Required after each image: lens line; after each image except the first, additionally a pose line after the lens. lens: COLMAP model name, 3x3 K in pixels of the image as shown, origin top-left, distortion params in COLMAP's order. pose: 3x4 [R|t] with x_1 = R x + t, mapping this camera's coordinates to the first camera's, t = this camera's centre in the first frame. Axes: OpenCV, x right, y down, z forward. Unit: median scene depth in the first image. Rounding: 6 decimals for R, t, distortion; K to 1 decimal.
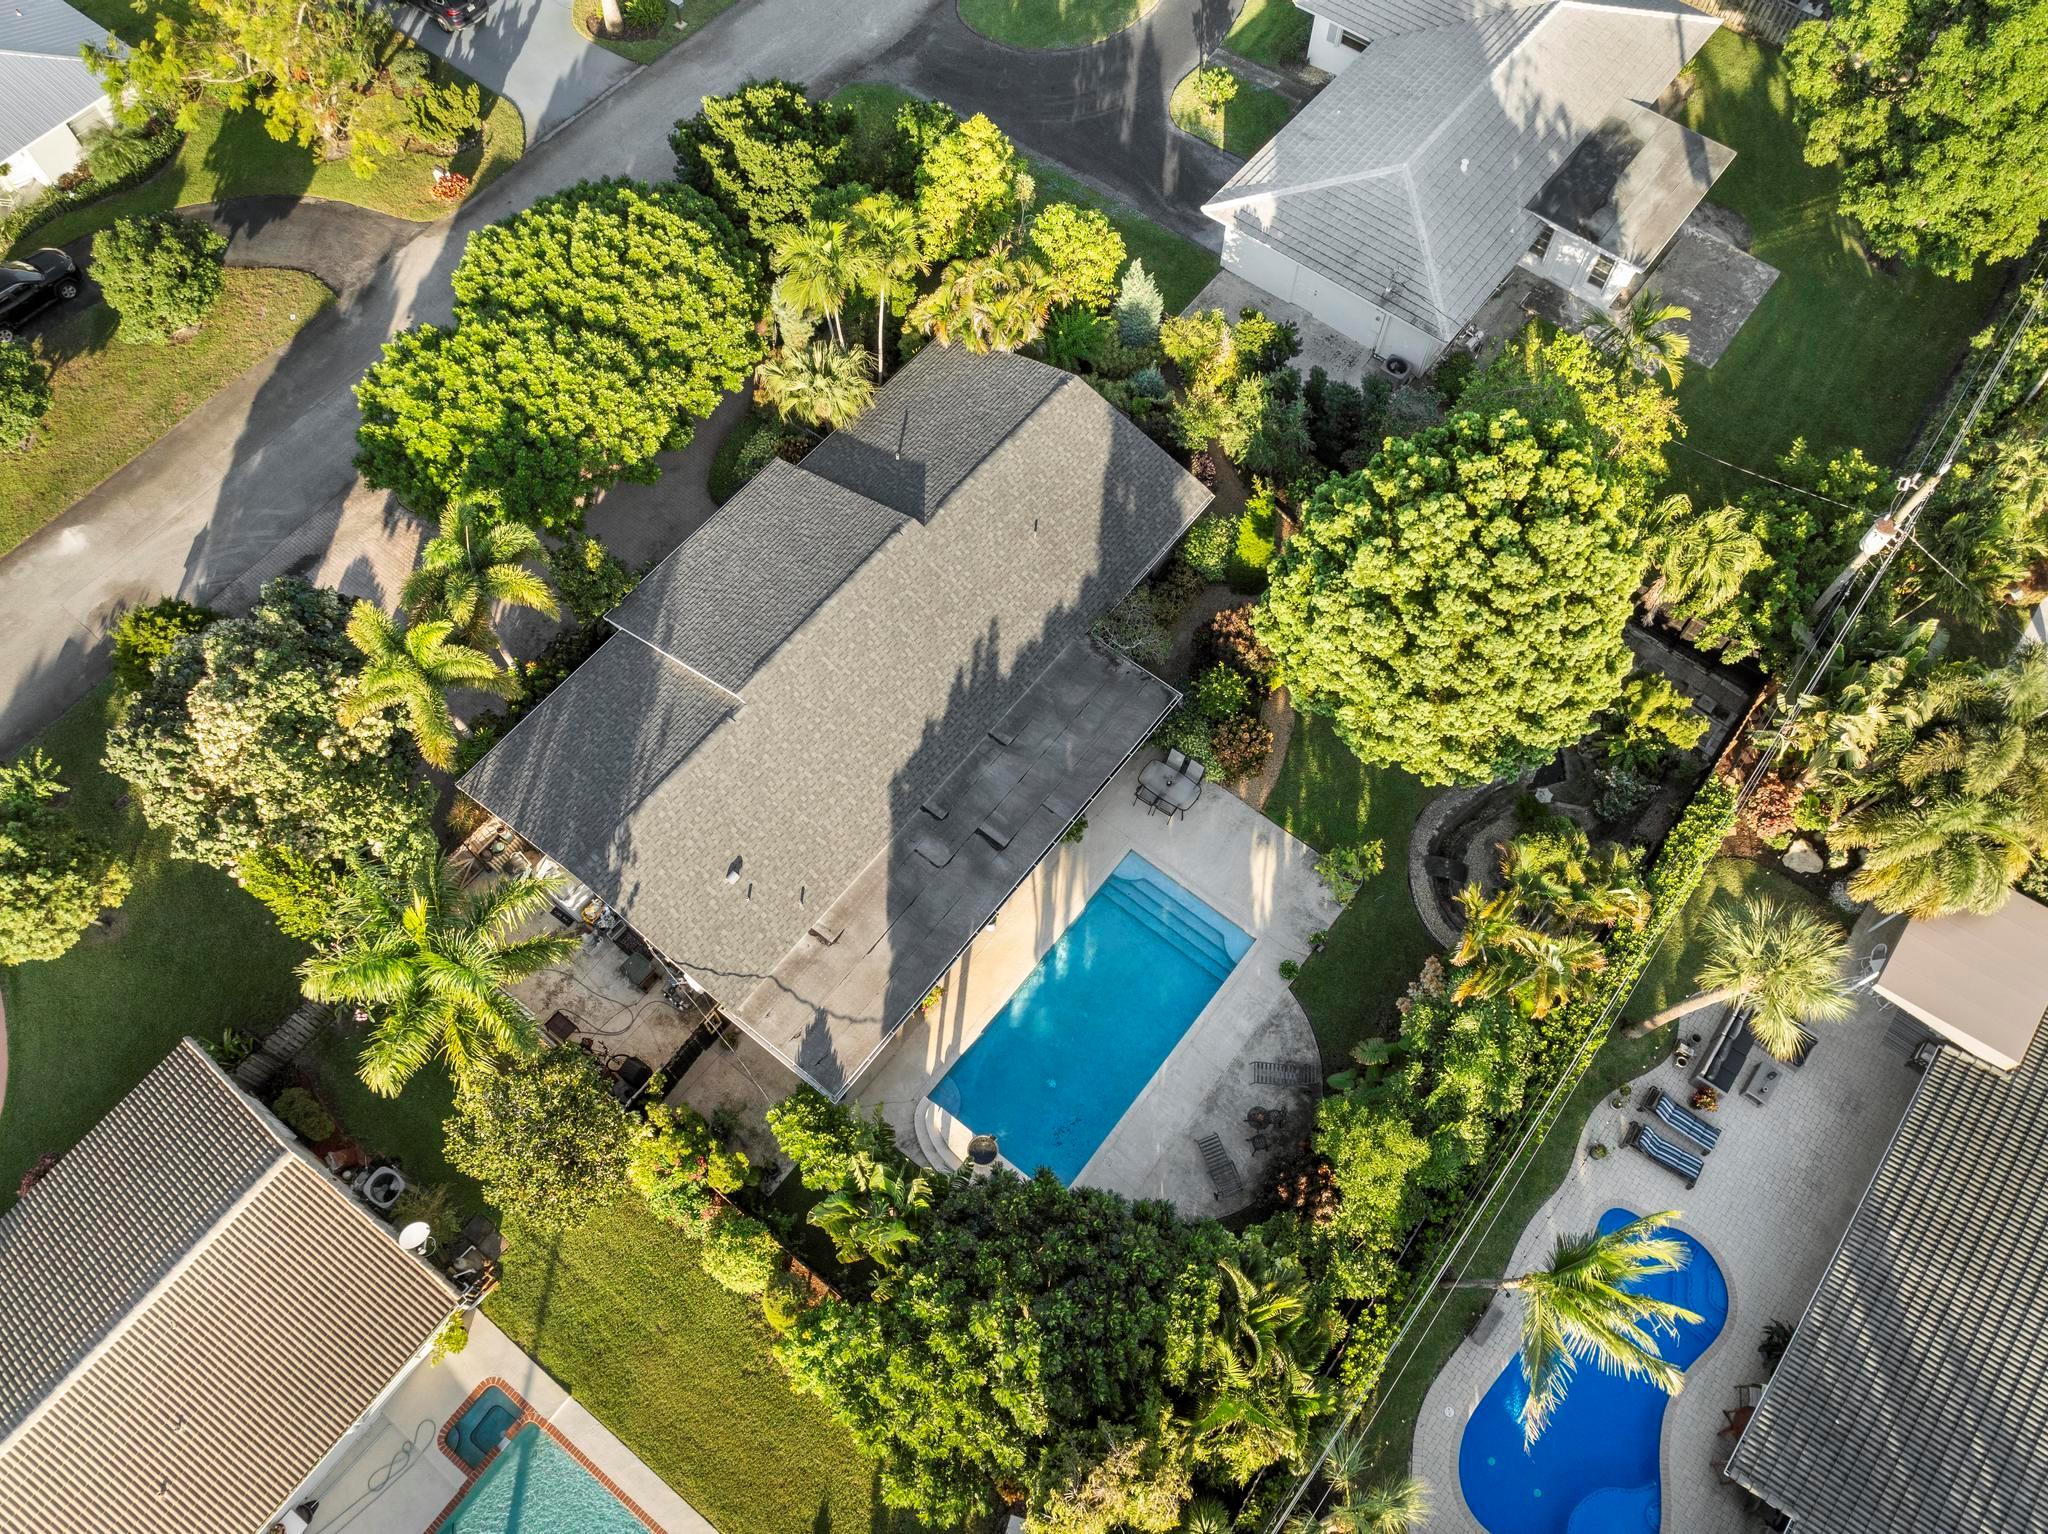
lens RADIAL K [[1411.1, 0, 1024.0], [0, 1411.1, 767.0], [0, 0, 1]] dist [-0.000024, -0.025505]
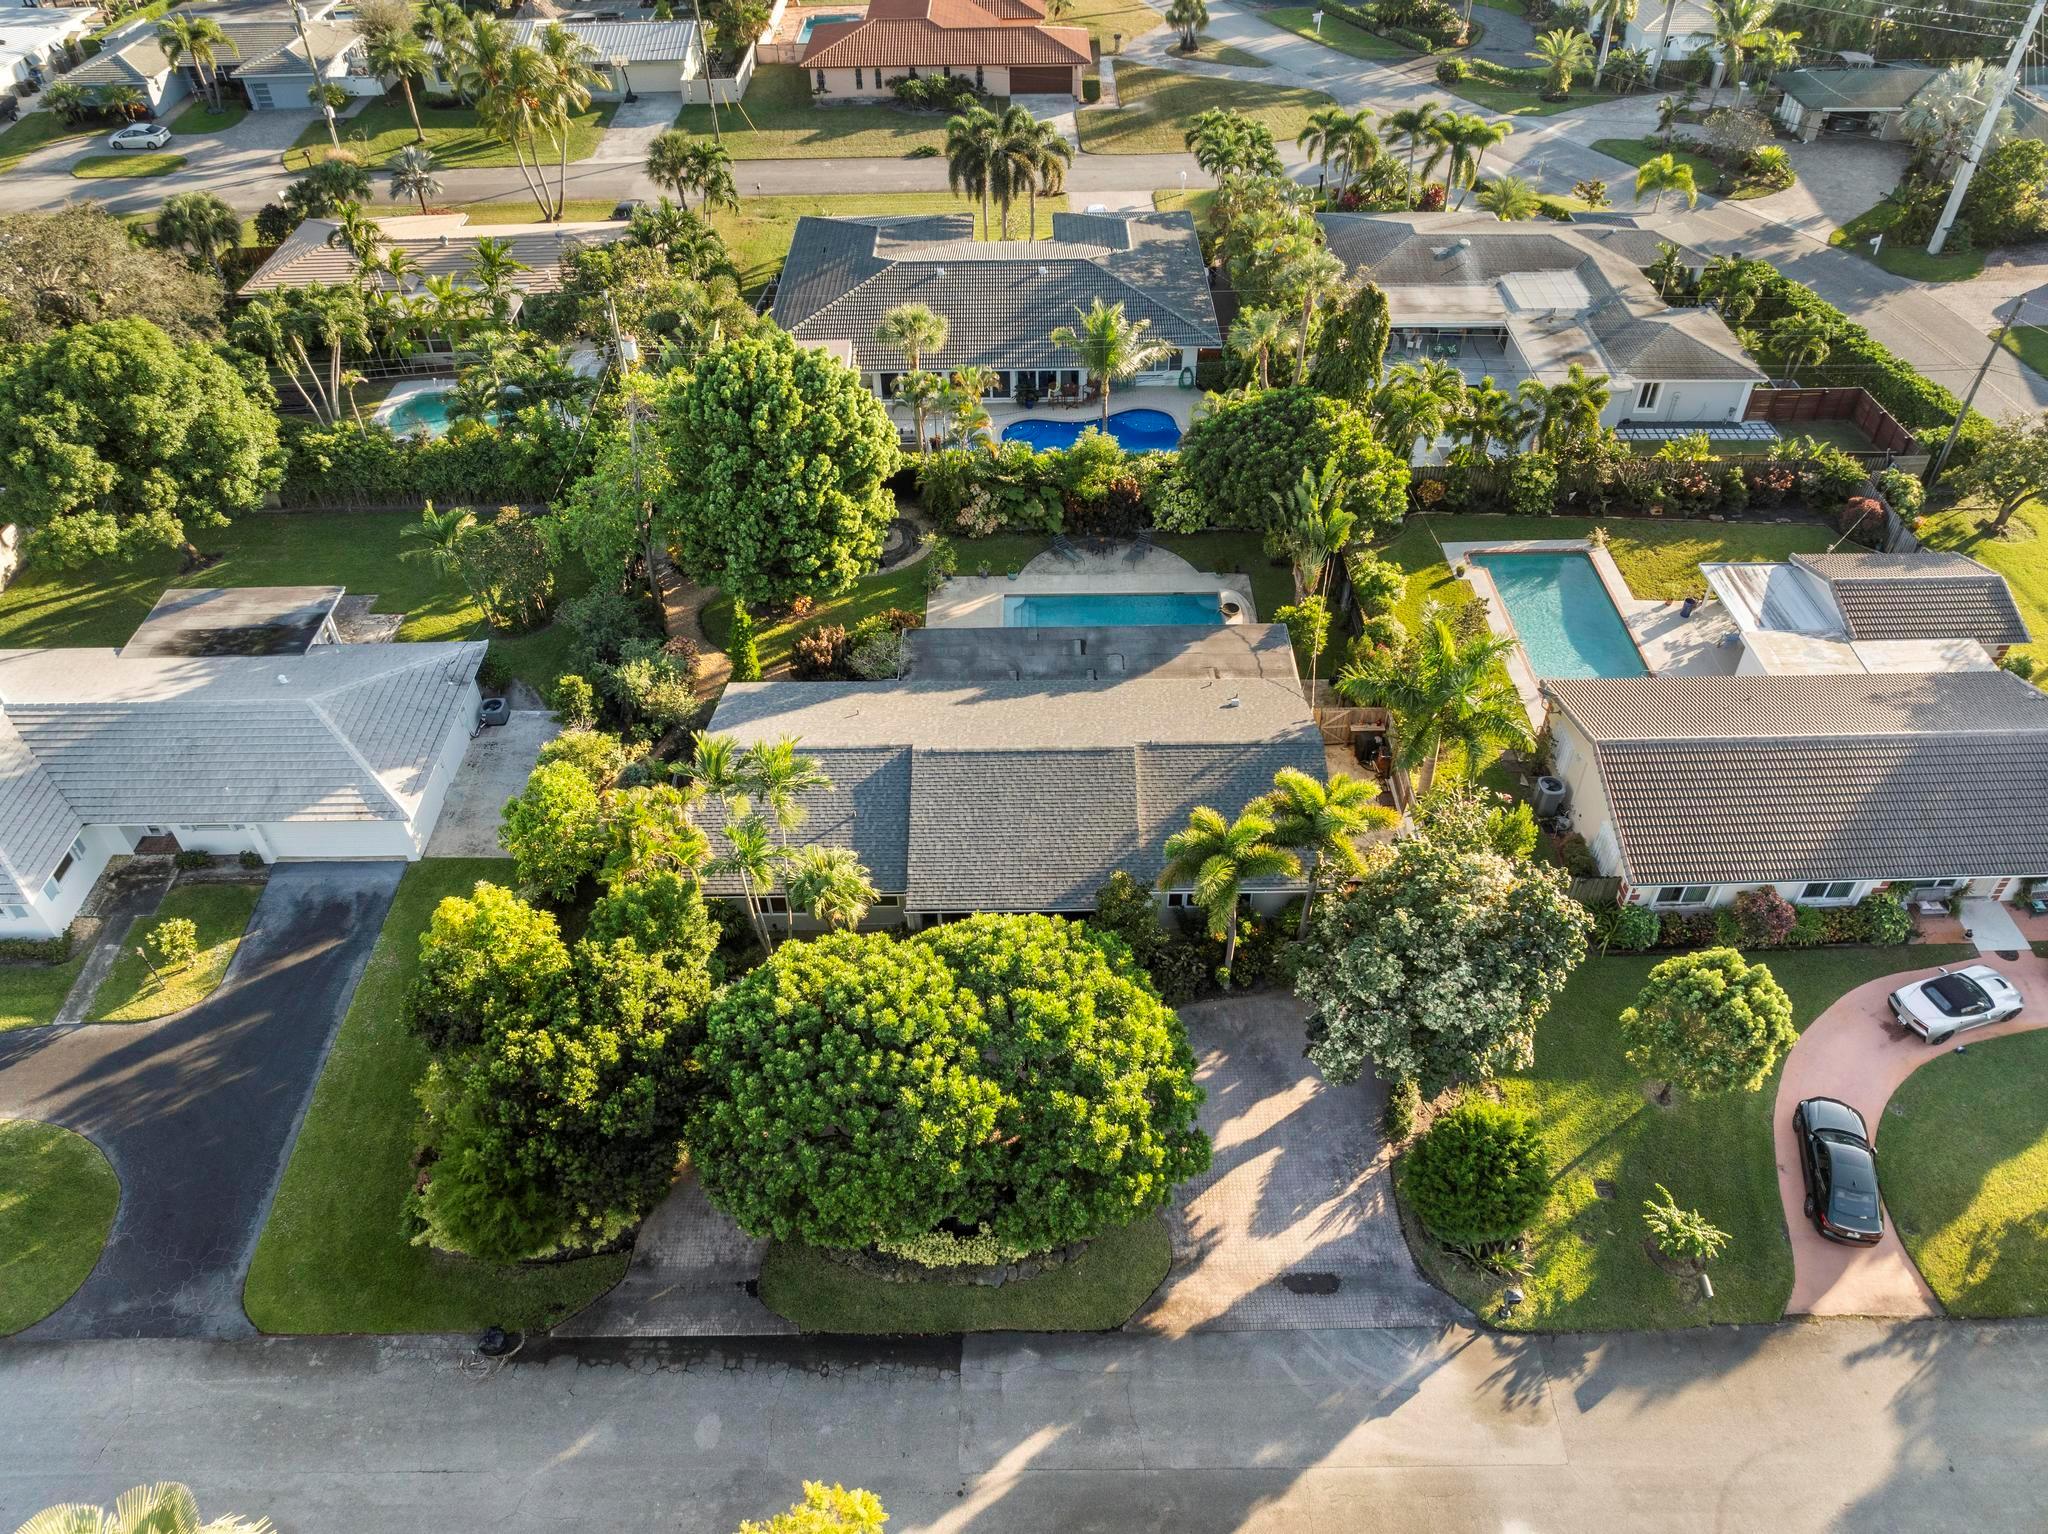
lens RADIAL K [[1411.1, 0, 1024.0], [0, 1411.1, 767.0], [0, 0, 1]] dist [-0.000024, -0.025505]
pose [[-0.619092, -0.539828, 0.570360, -0.841714], [0.711975, -0.079346, 0.697708, -0.964518], [-0.331387, 0.838027, 0.433466, 0.503185]]
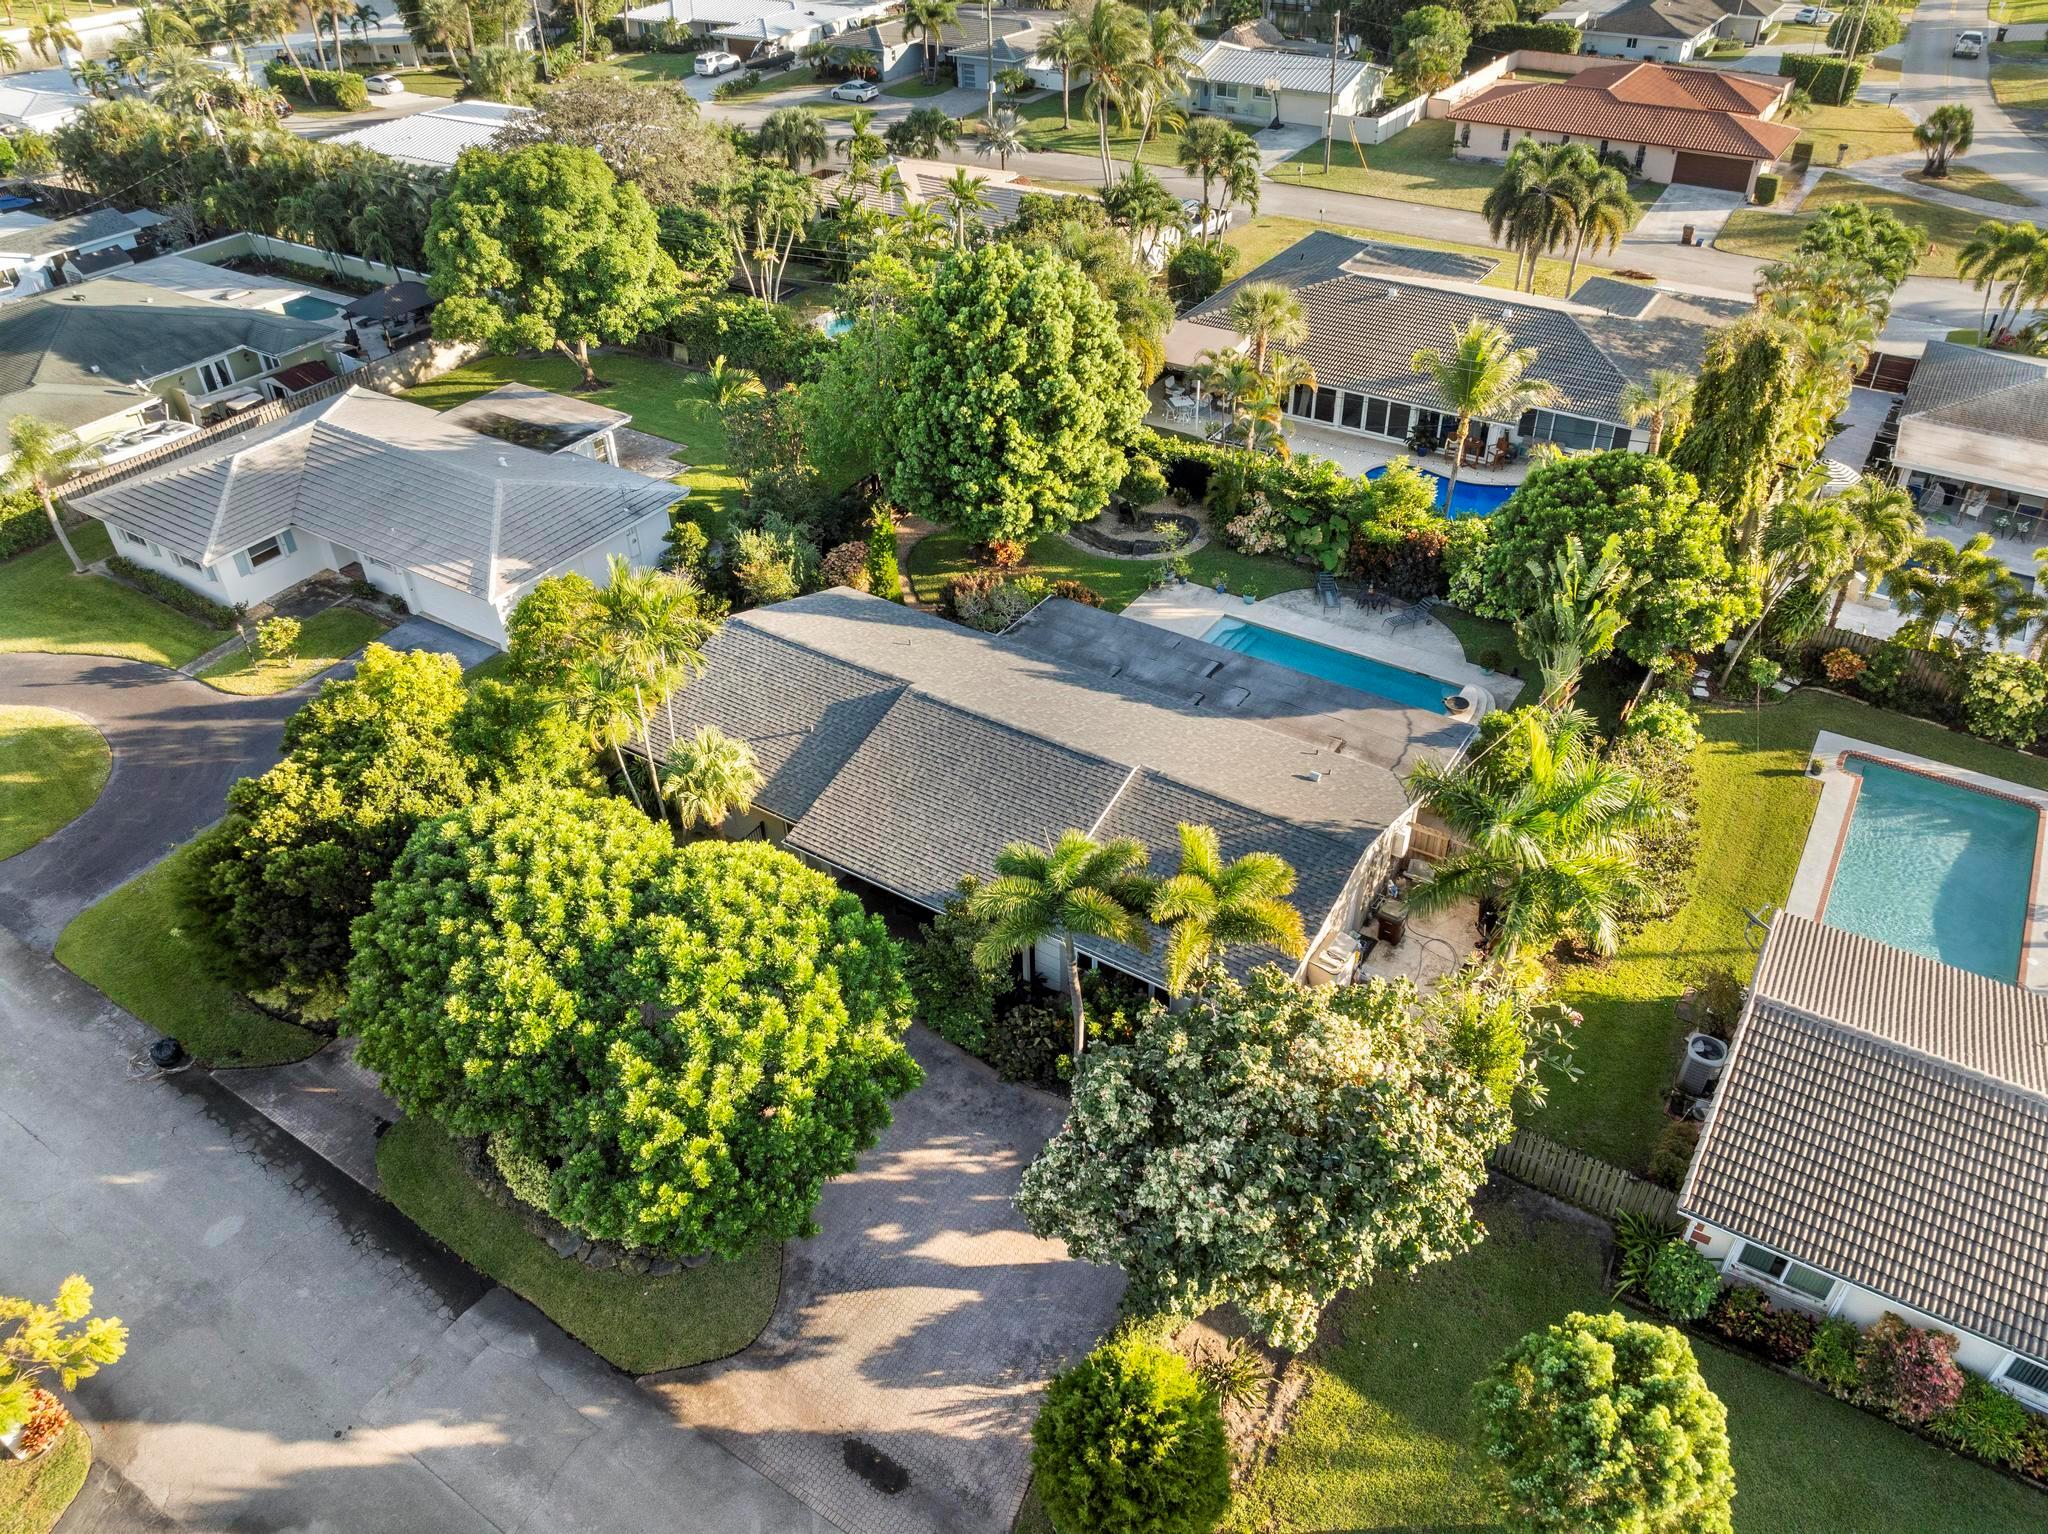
lens RADIAL K [[1439.9, 0, 1031.7], [0, 1439.9, 759.3], [0, 0, 1]] dist [-0.021117, 0.005832]
pose [[-0.084947, -0.609136, 0.788503, -0.954681], [0.909603, 0.275609, 0.310906, -0.415790], [-0.406703, 0.743635, 0.530660, 0.491406]]
